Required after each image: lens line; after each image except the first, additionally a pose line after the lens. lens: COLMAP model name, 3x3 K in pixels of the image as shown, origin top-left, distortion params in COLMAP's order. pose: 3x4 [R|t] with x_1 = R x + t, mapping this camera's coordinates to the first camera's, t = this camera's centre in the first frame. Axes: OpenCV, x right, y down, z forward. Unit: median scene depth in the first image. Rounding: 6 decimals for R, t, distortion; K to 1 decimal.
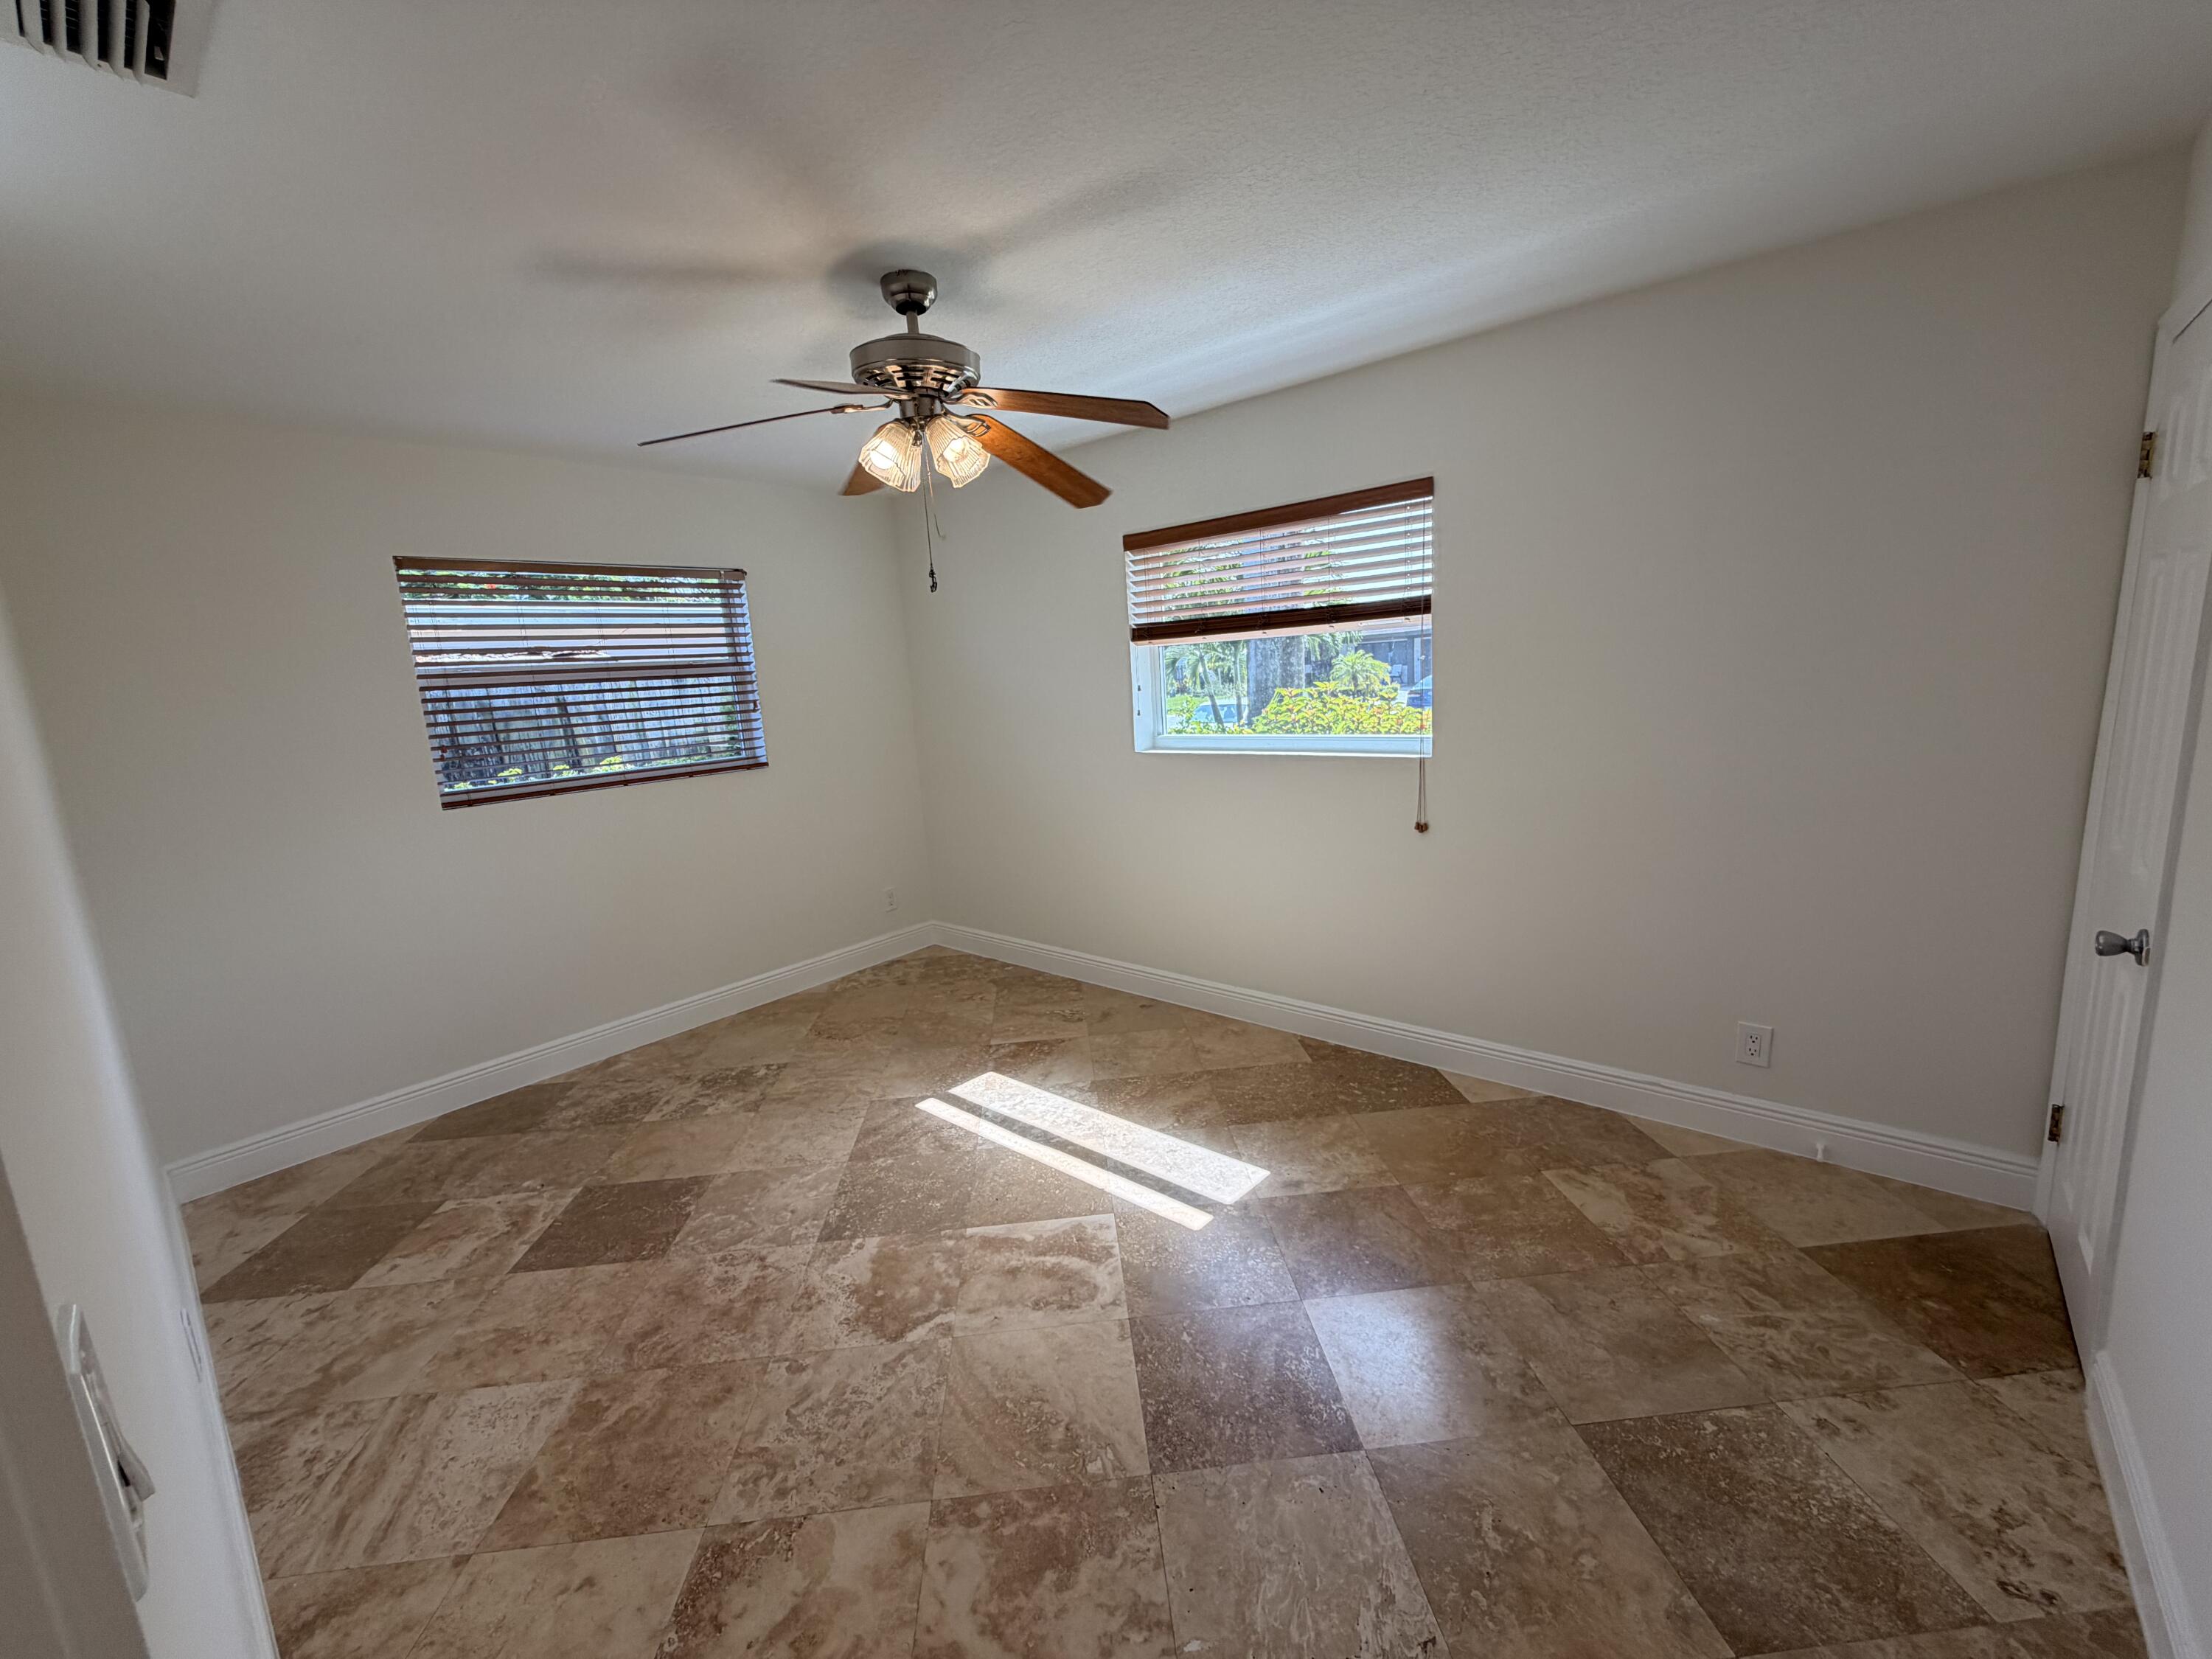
lens RADIAL K [[883.8, 0, 1100.5], [0, 883.8, 832.3], [0, 0, 1]] dist [-0.000490, 0.000498]
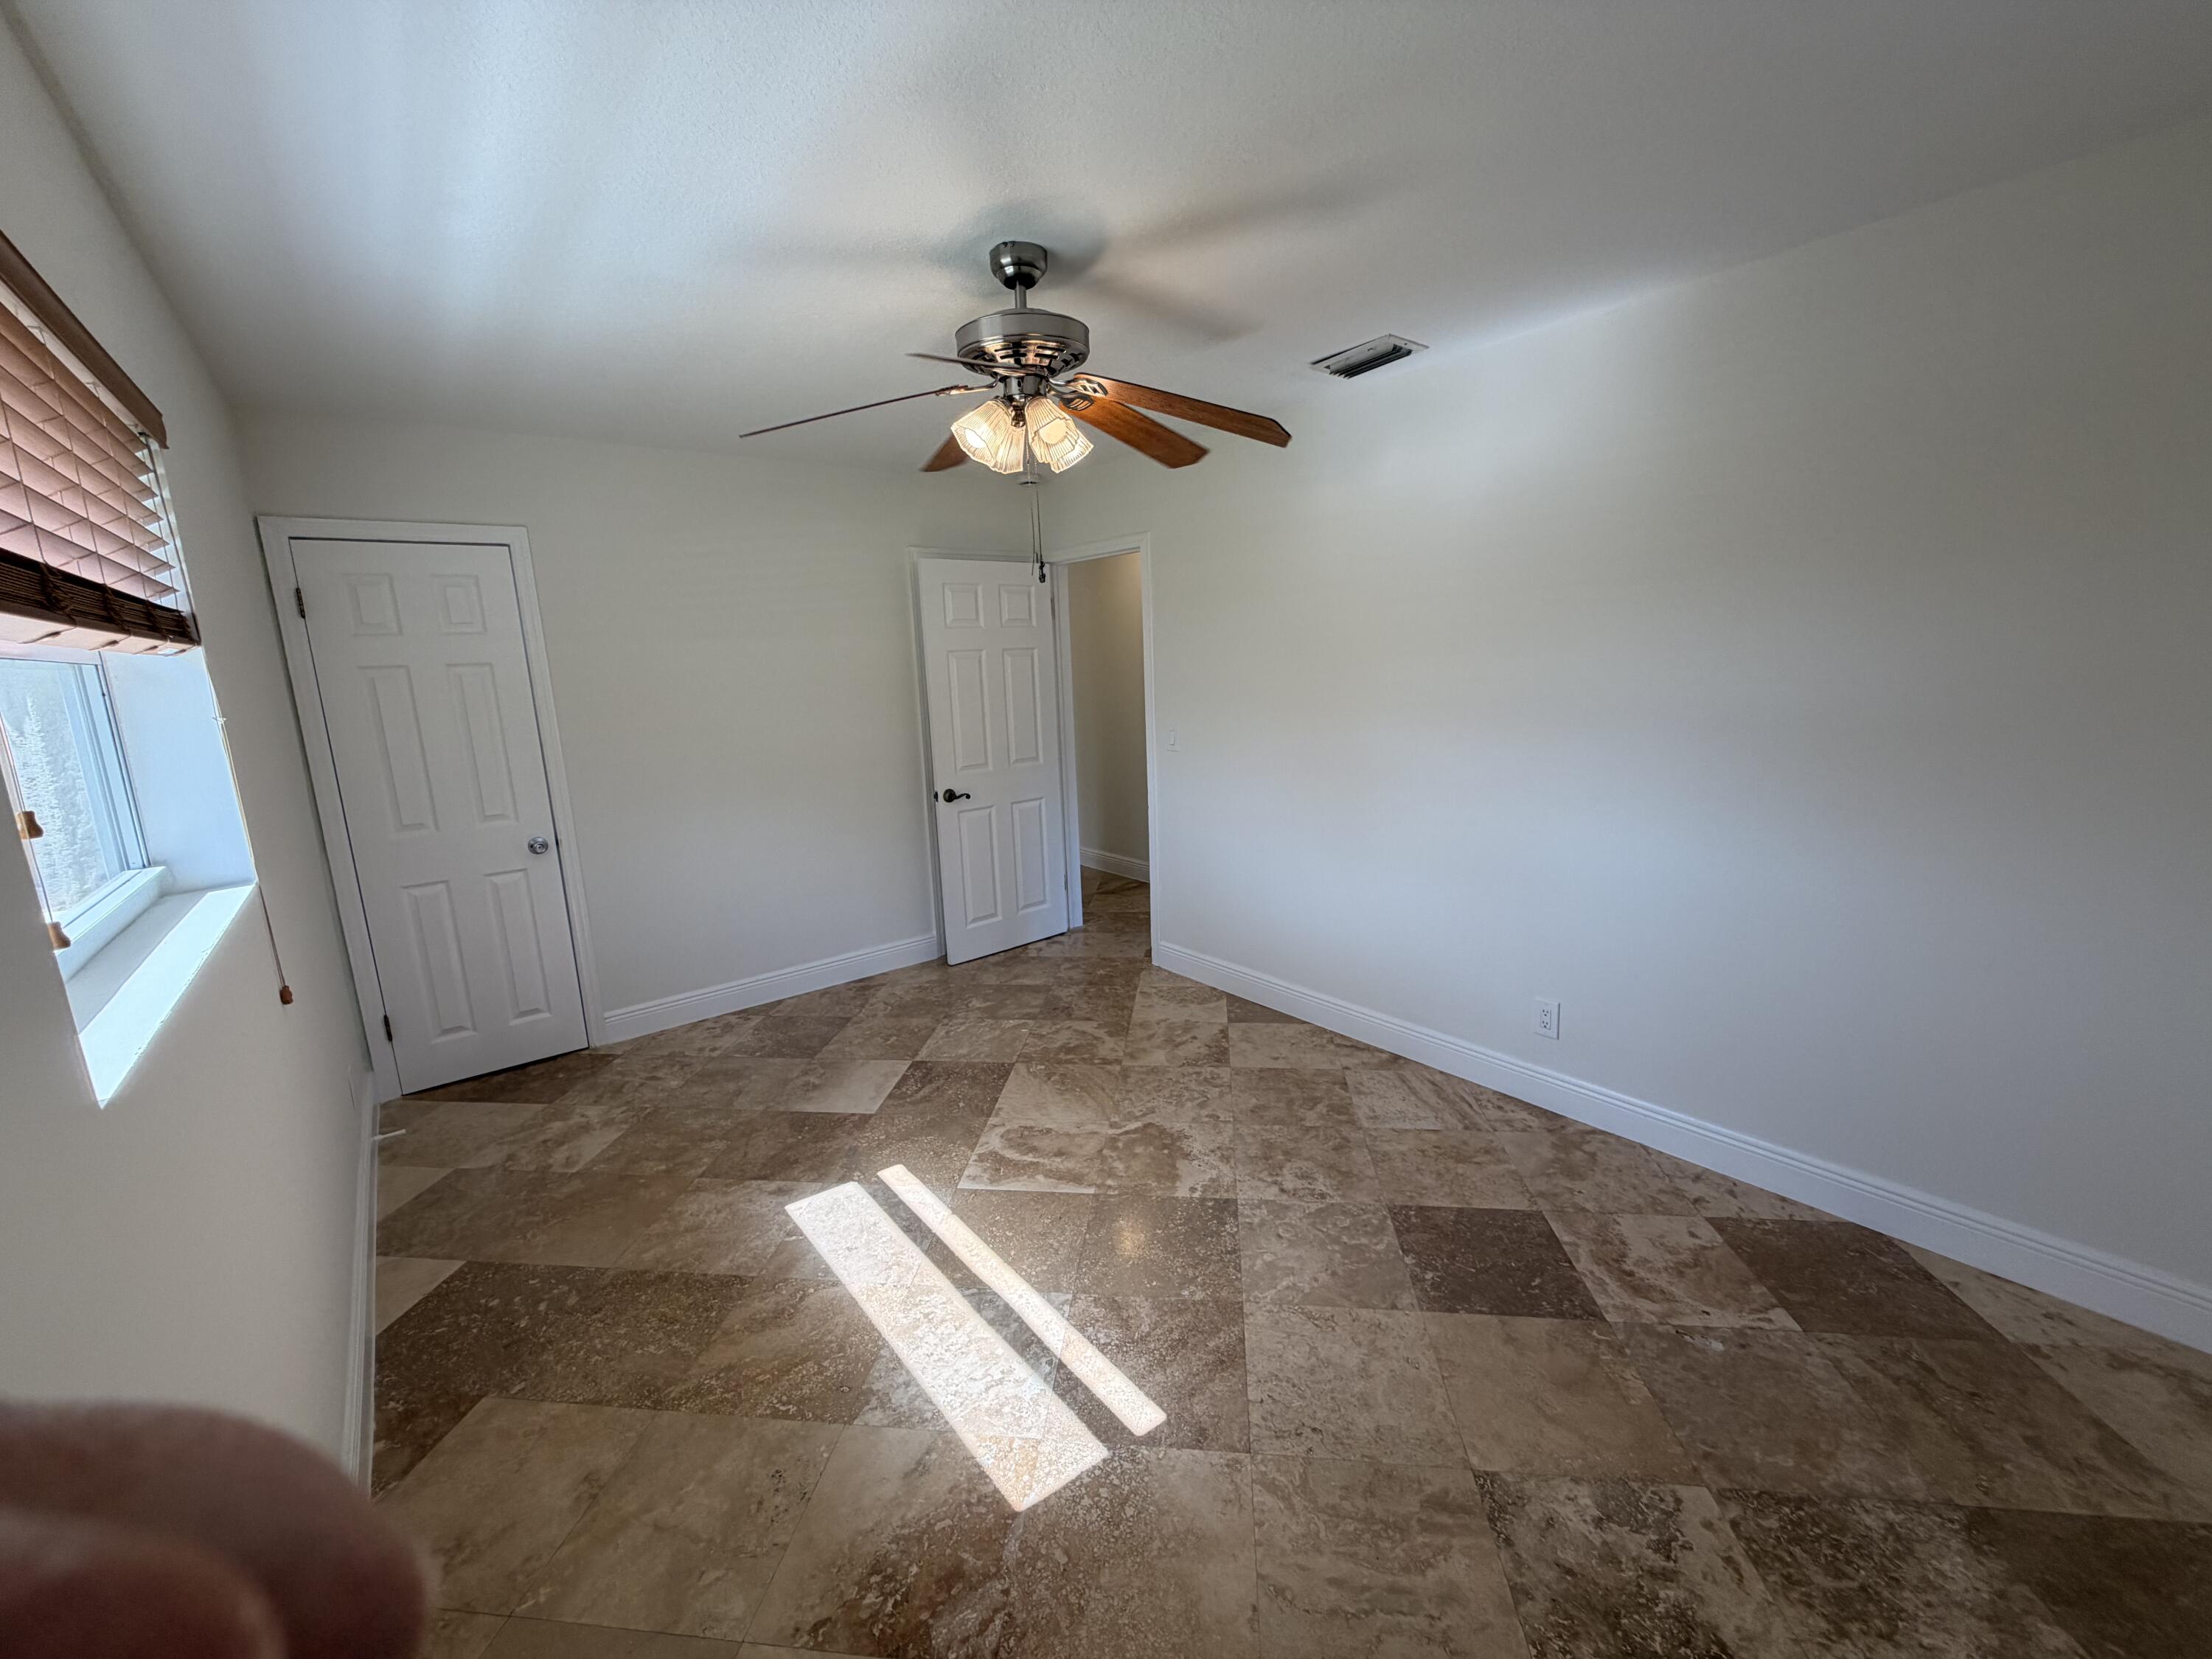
lens RADIAL K [[883.8, 0, 1115.8], [0, 883.8, 820.9], [0, 0, 1]] dist [-0.000490, 0.000498]
pose [[-0.980353, 0.065912, 0.185912, -0.410207], [0.127781, 0.930227, 0.344019, -0.328946], [-0.150265, 0.361016, -0.920374, 1.845909]]
